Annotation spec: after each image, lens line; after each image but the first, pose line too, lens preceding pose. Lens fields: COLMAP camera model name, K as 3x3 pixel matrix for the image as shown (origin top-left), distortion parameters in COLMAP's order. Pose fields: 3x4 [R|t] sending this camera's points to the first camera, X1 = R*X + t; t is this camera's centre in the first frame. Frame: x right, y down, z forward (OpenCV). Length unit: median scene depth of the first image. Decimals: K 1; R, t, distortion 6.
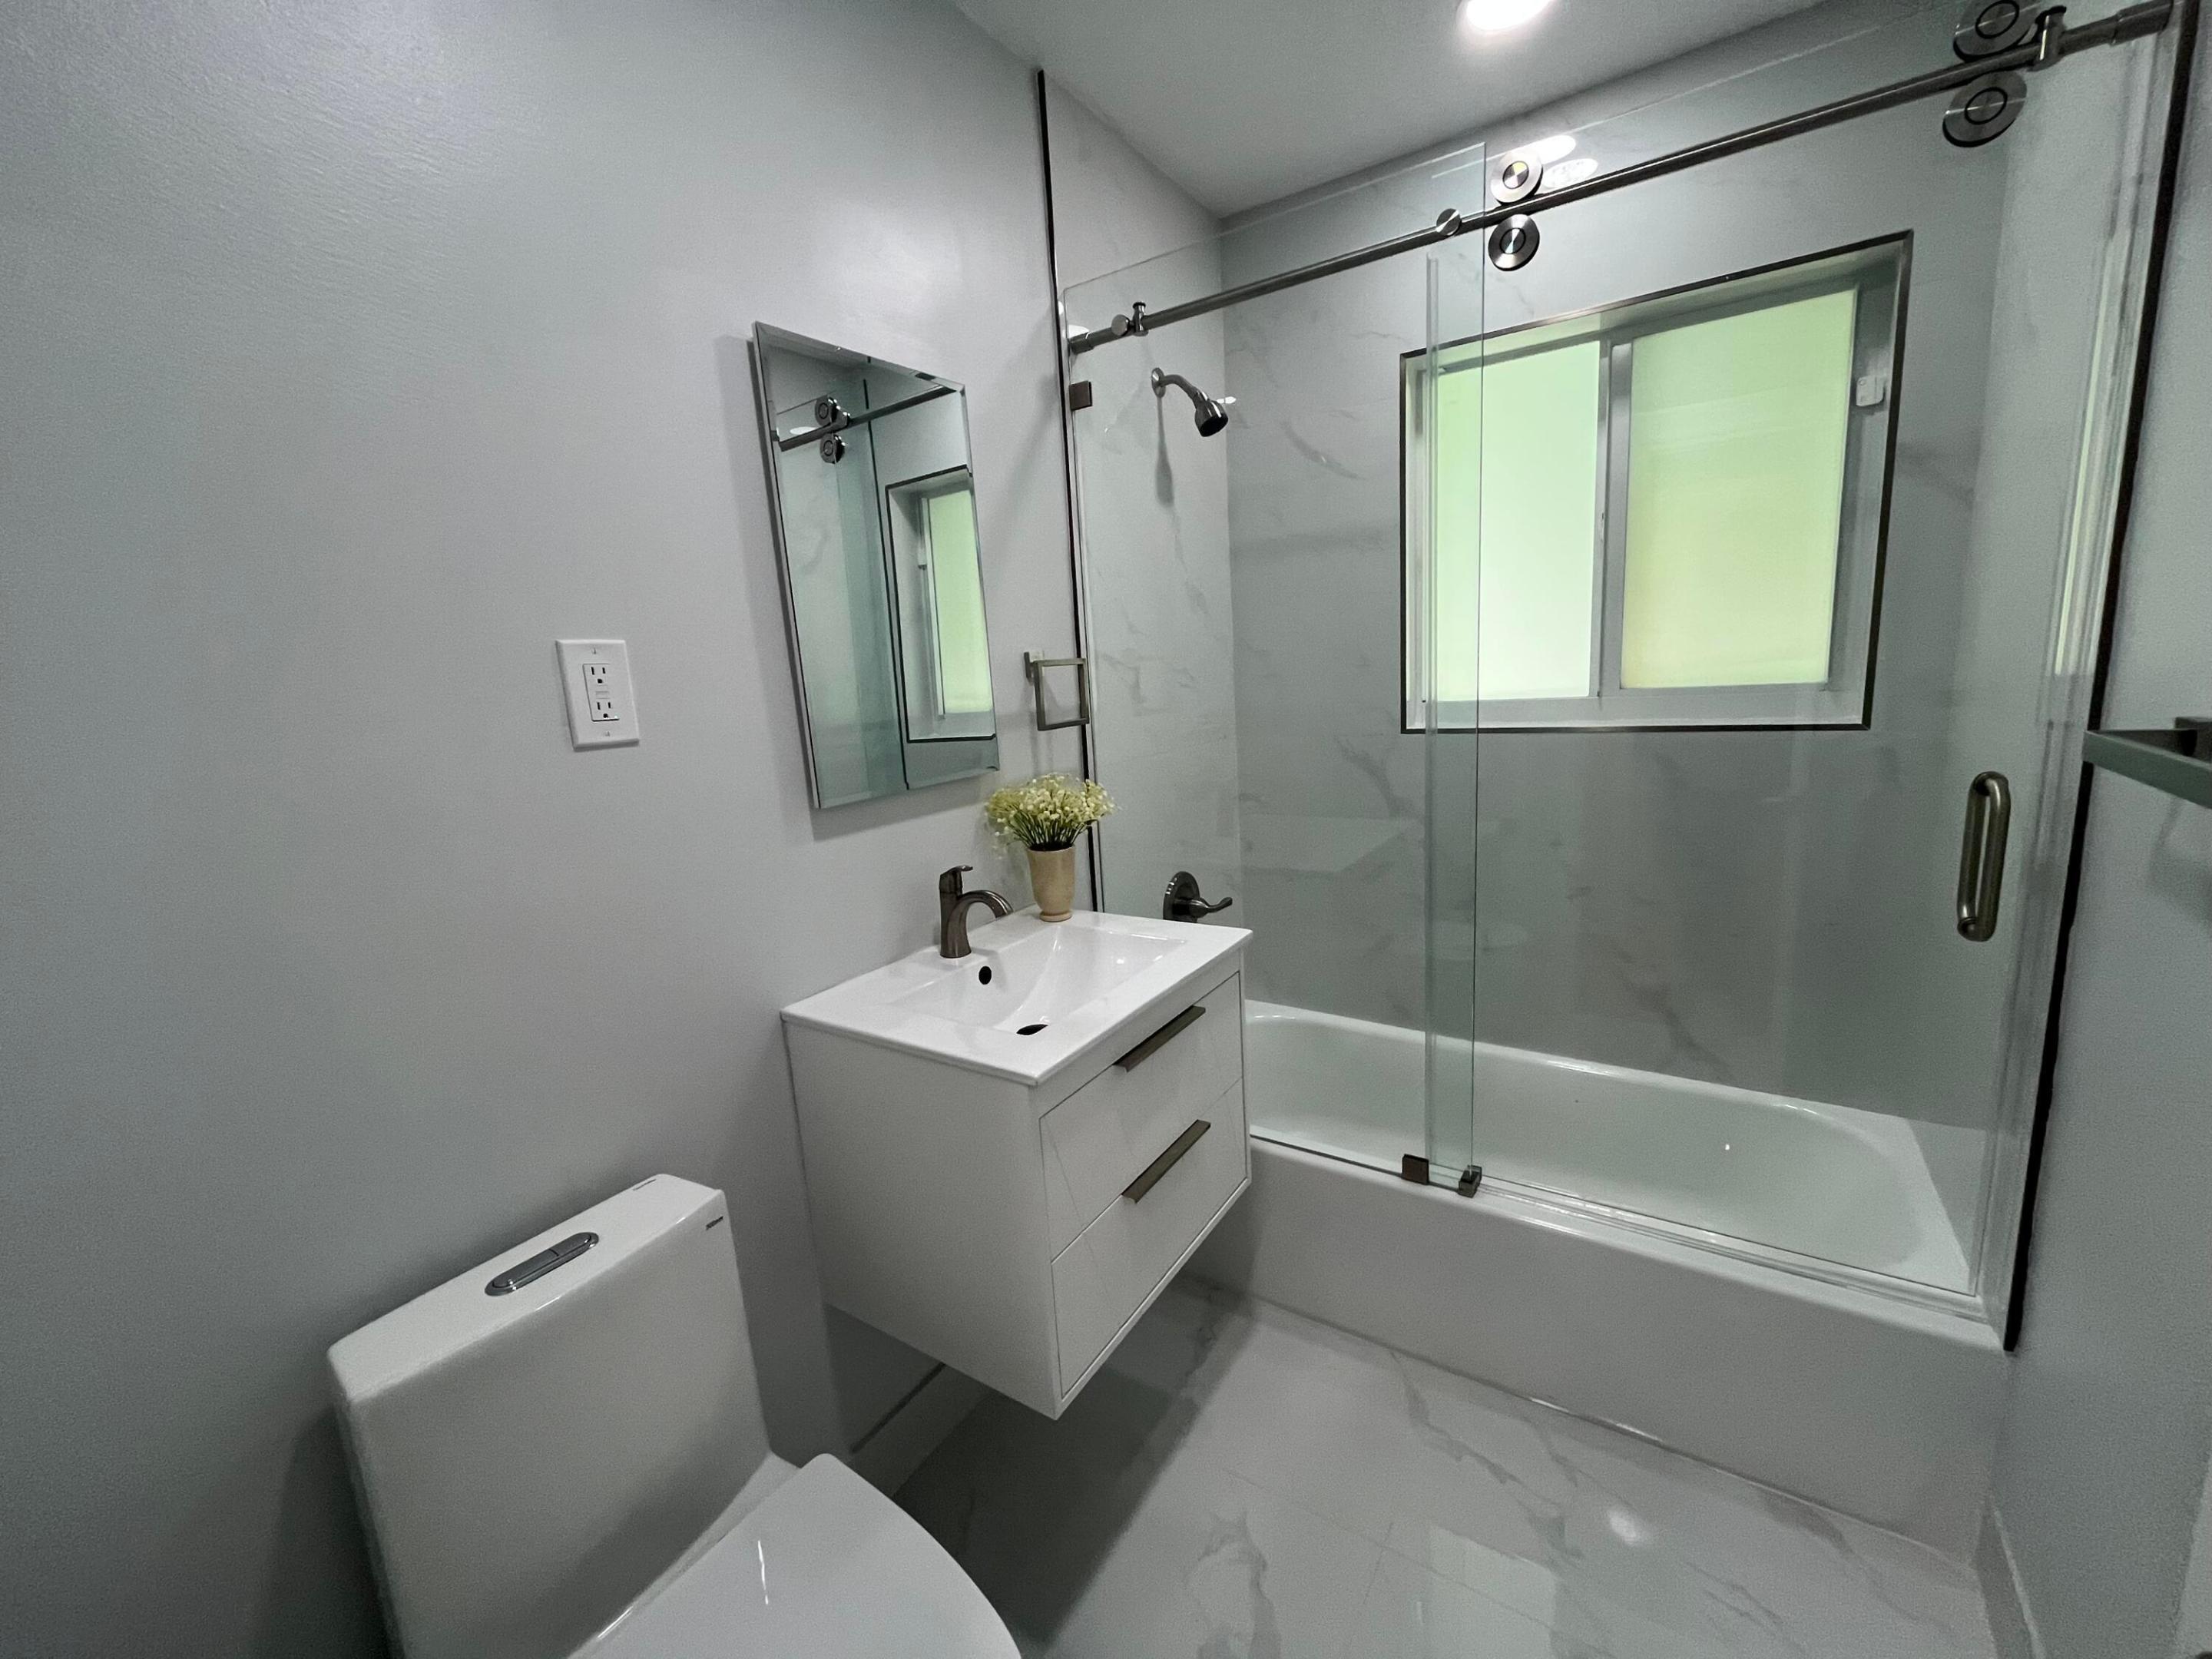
lens RADIAL K [[888.1, 0, 1106.0], [0, 888.1, 829.5], [0, 0, 1]] dist [-0.003782, -0.000708]
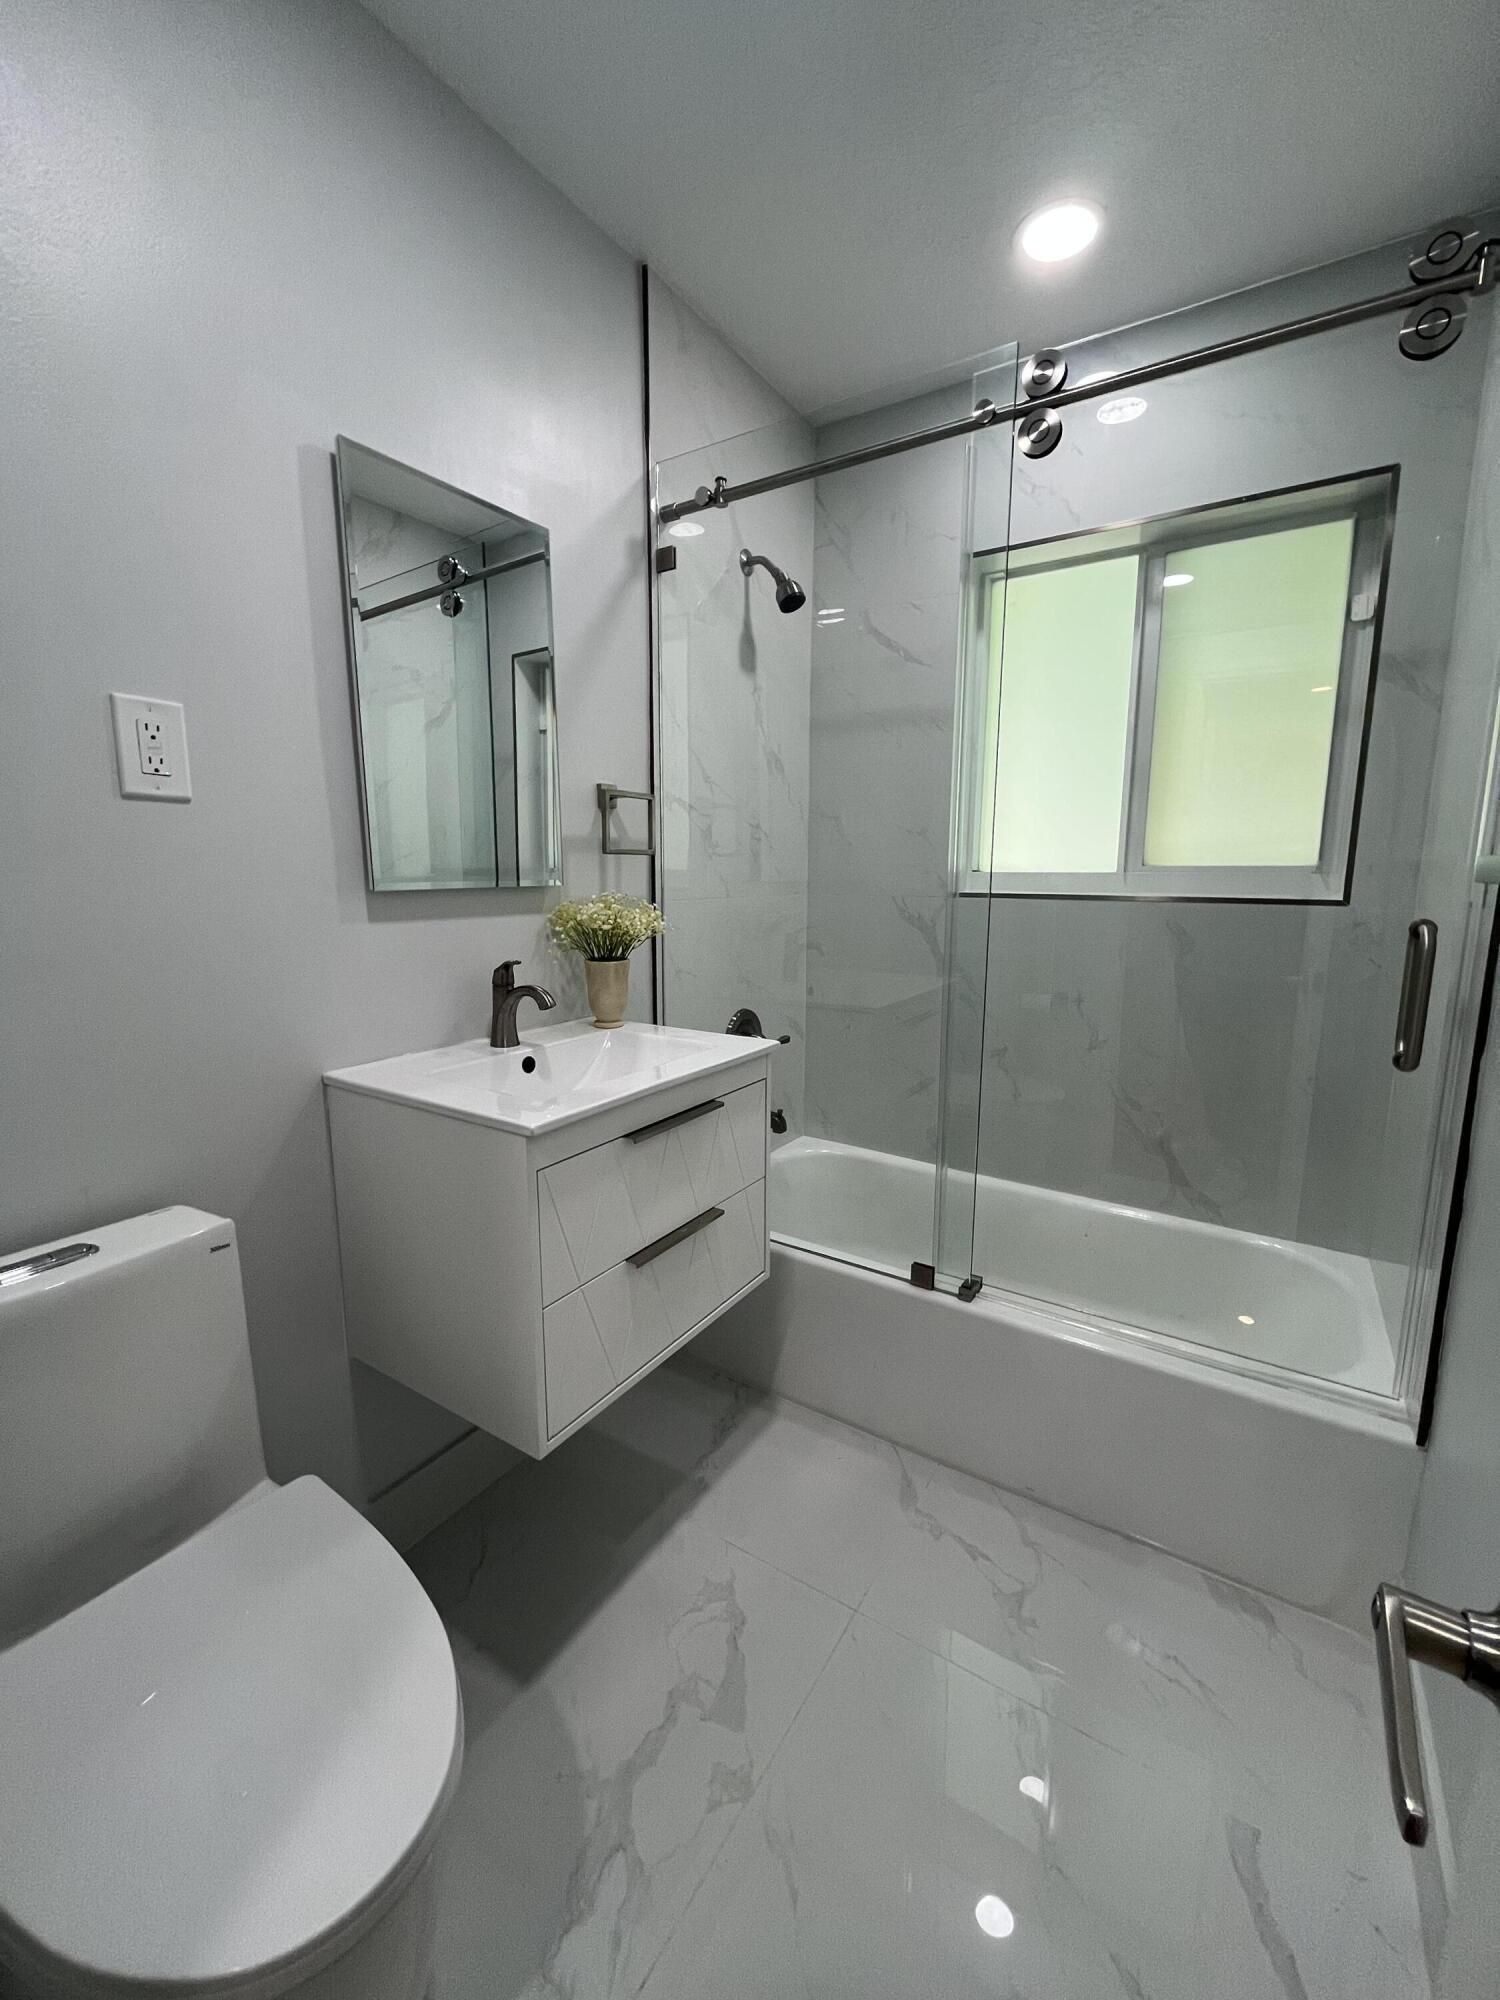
lens RADIAL K [[805.8, 0, 758.1], [0, 805.8, 999.9], [0, 0, 1]] dist [-0.002741, -0.000347]
pose [[0.997616, 0.063004, 0.028168, 0.097273], [-0.062315, 0.997751, -0.024710, 0.081107], [-0.029662, 0.022896, 0.999298, 0.006473]]
